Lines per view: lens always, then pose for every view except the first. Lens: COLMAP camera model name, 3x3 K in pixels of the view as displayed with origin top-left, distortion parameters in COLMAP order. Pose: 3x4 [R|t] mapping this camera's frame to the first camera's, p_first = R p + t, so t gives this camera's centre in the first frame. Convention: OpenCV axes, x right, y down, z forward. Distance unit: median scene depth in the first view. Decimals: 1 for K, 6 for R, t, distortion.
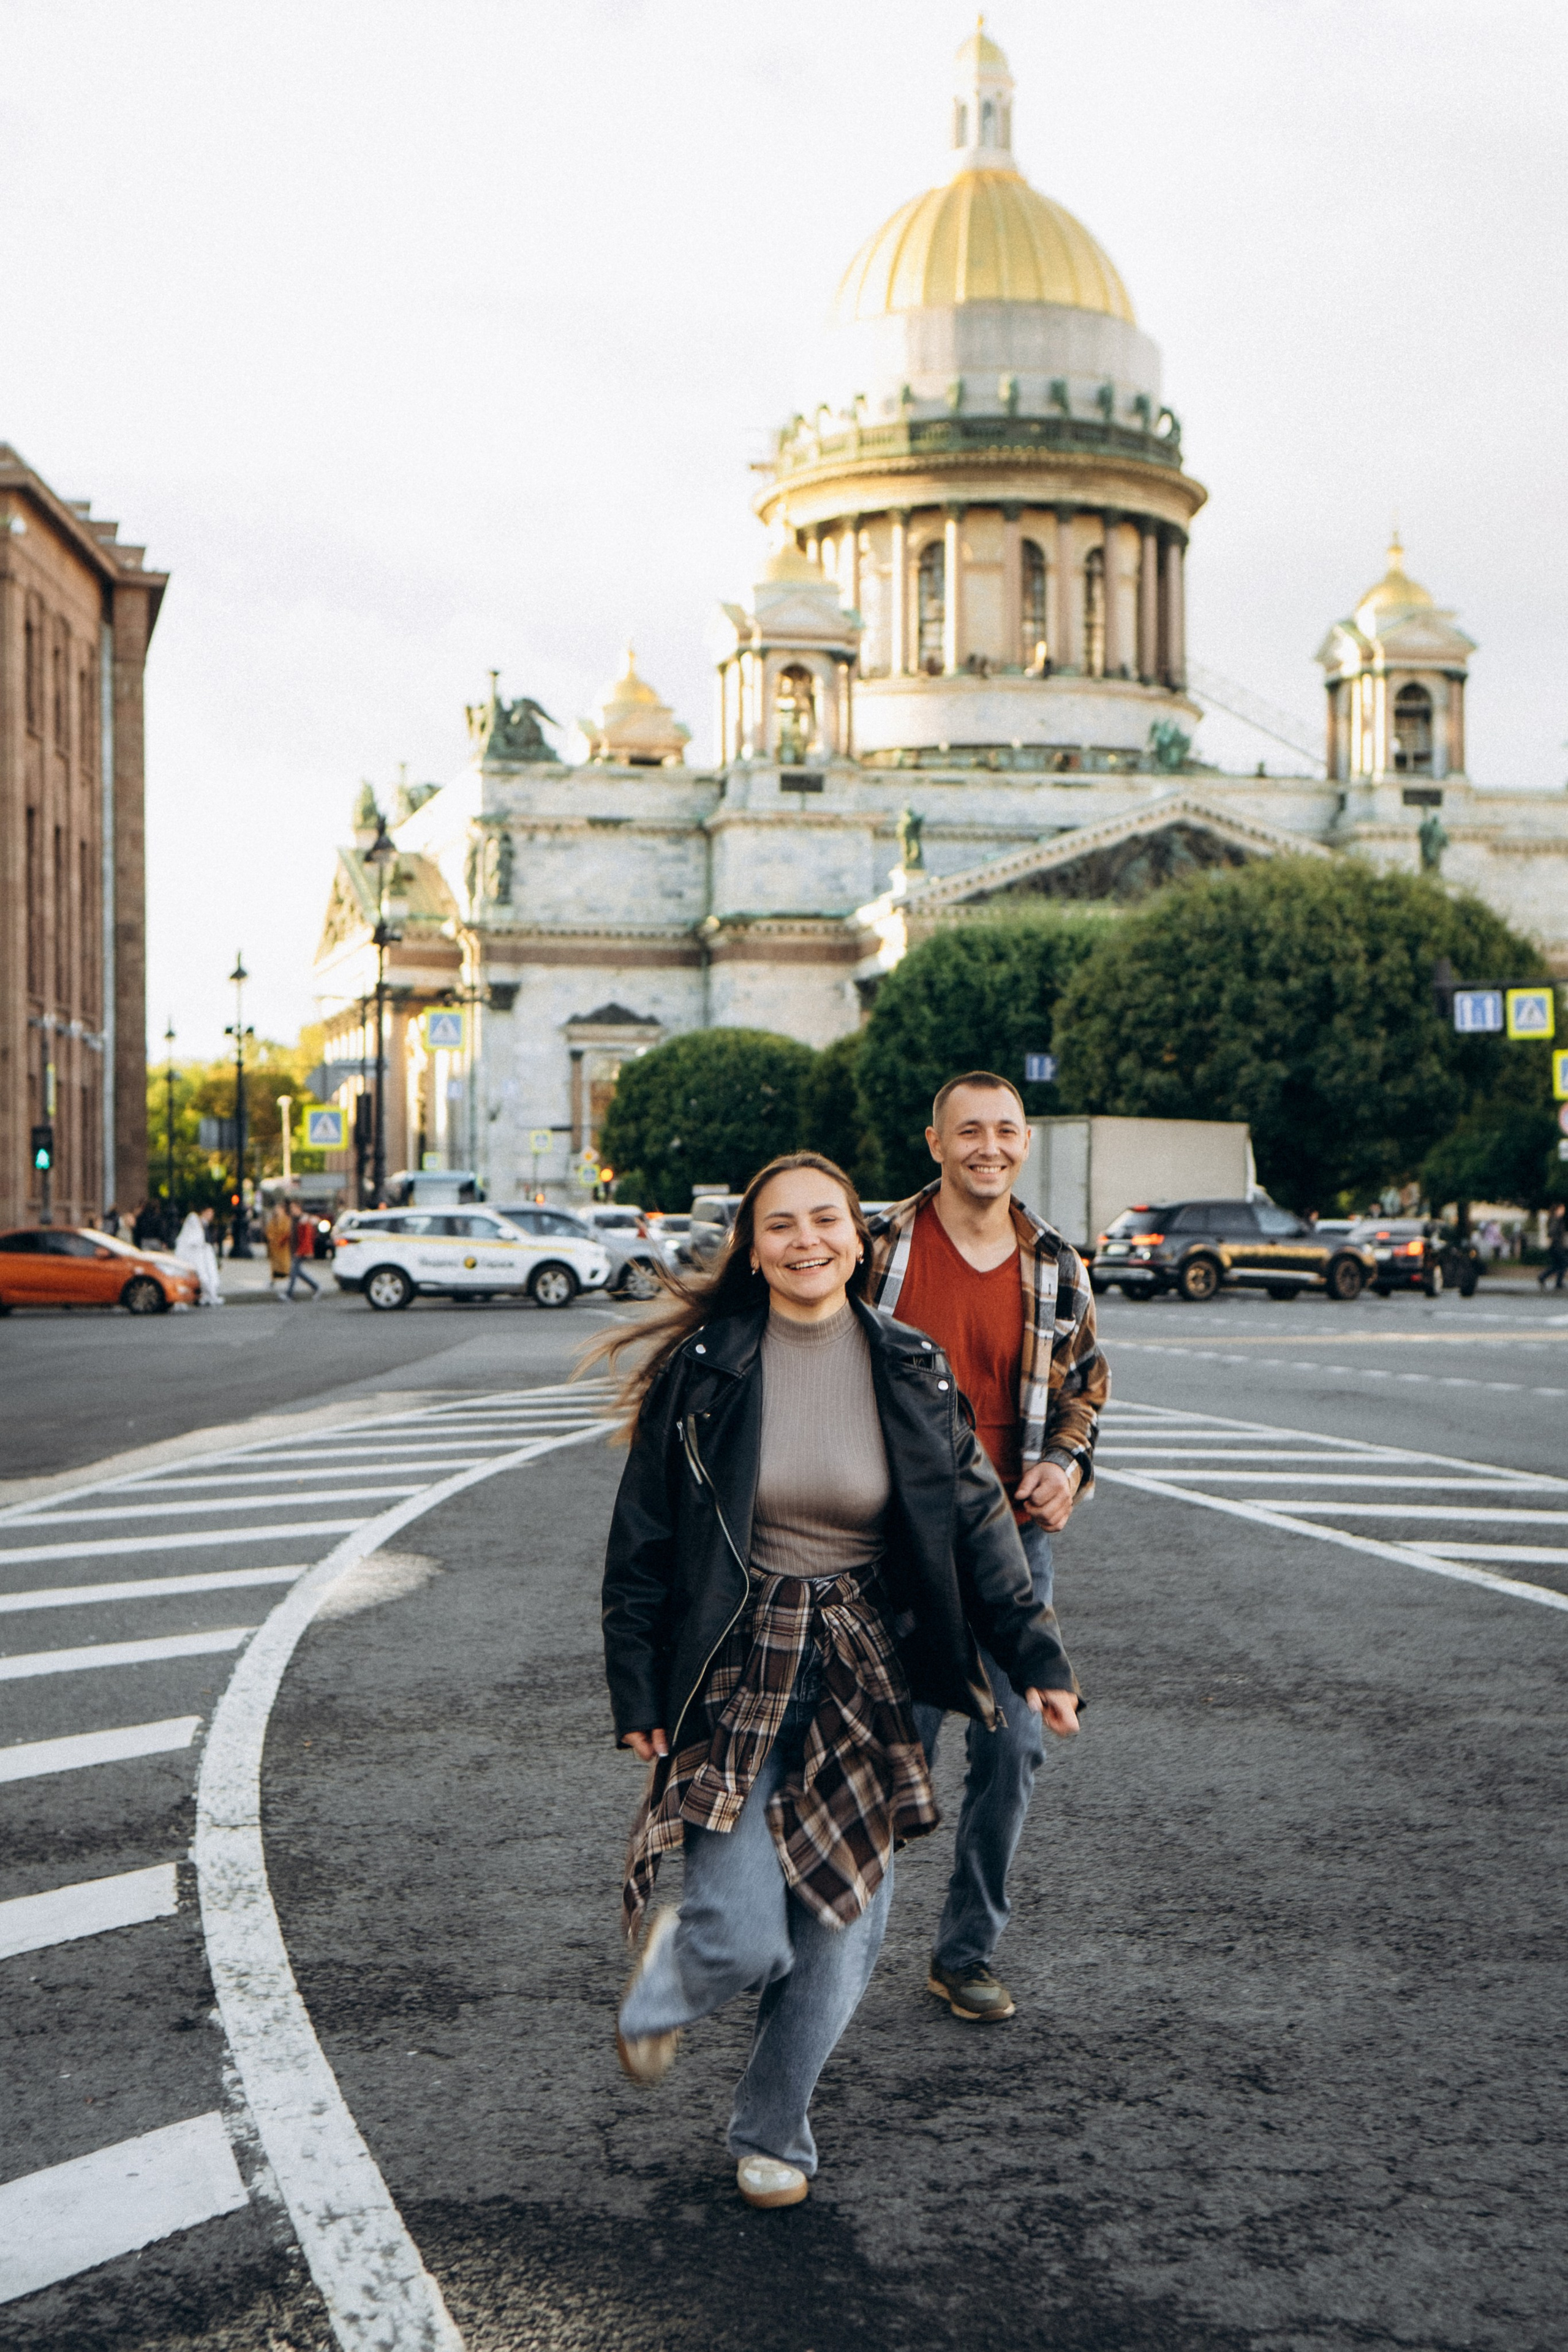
lens RADIAL K [[3247.9, 0, 789.9], [0, 3247.9, 1216.6], [0, 0, 1]] dist [0.090699, 0.081945]
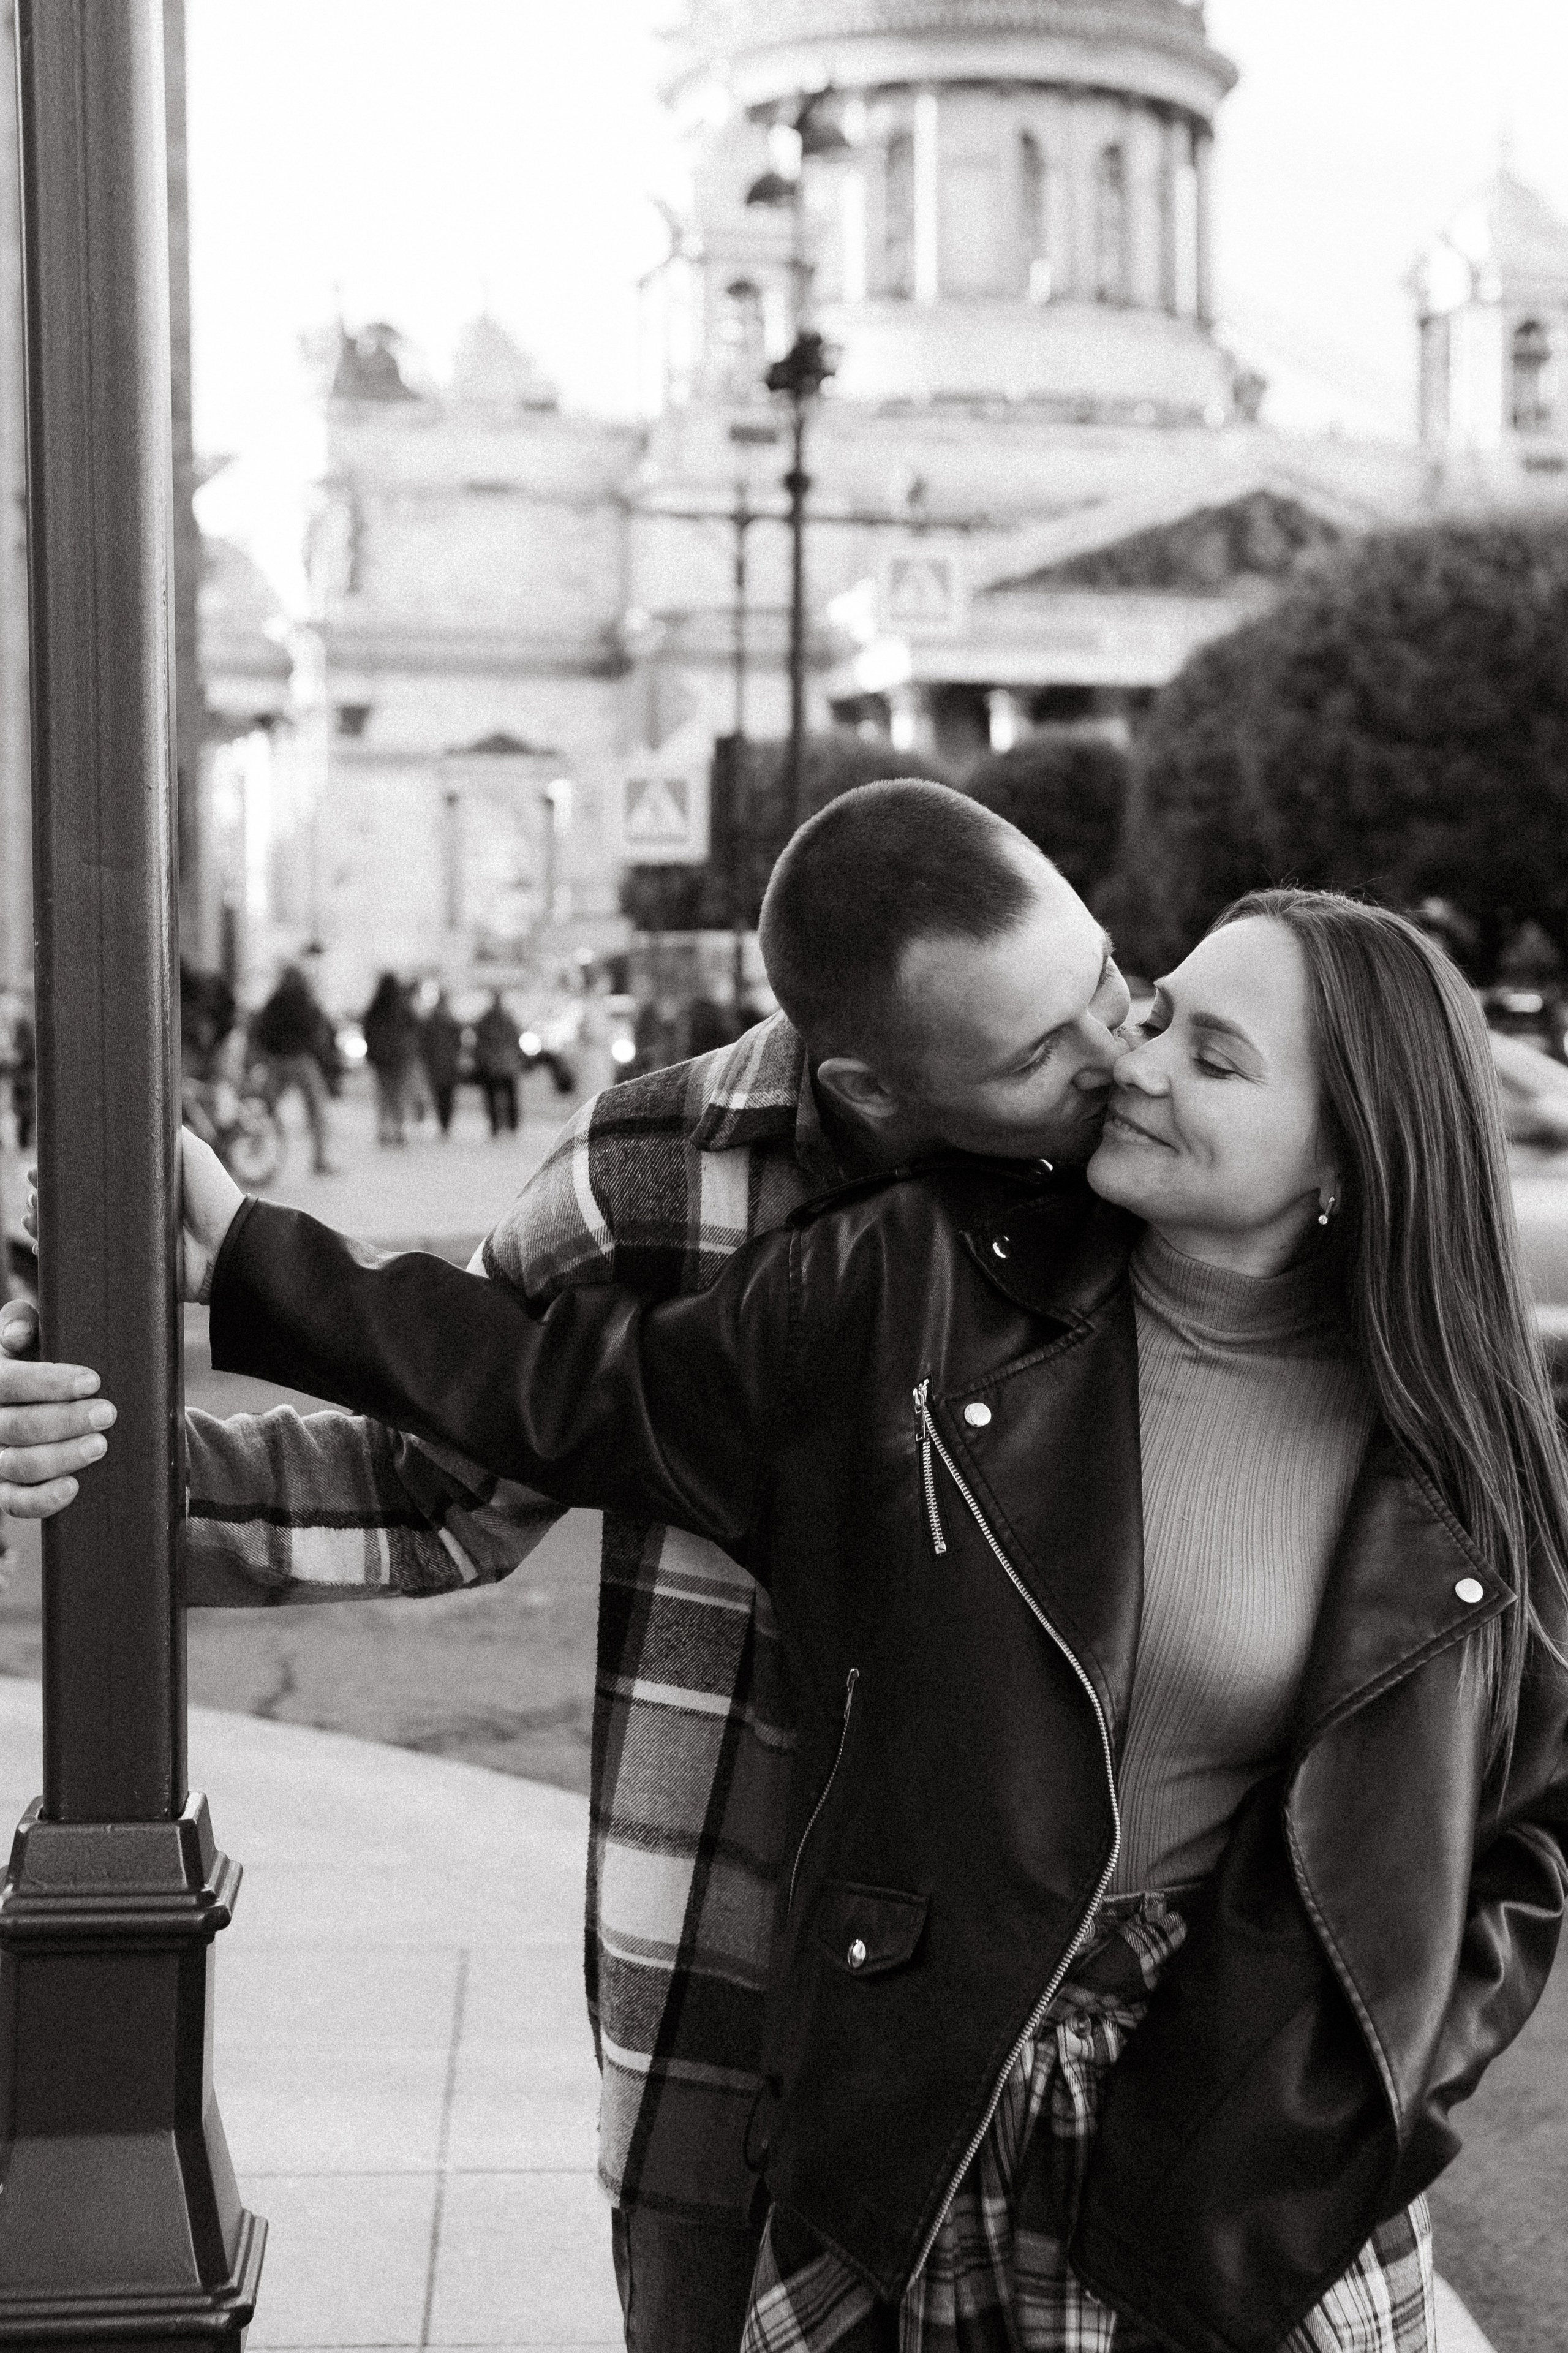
lens RADIAL K [[3611.2, 0, 780.9], [0, 3611.2, 1067.5], [0, 0, 1]] dist [0.044673, 0.061903]
pose [[0.997309, -0.005449, 0.073103, -0.051018], [0.004341, 0.999873, 0.015304, -0.000039], [-0.073177, -0.014946, 0.997207, 0.162674]]
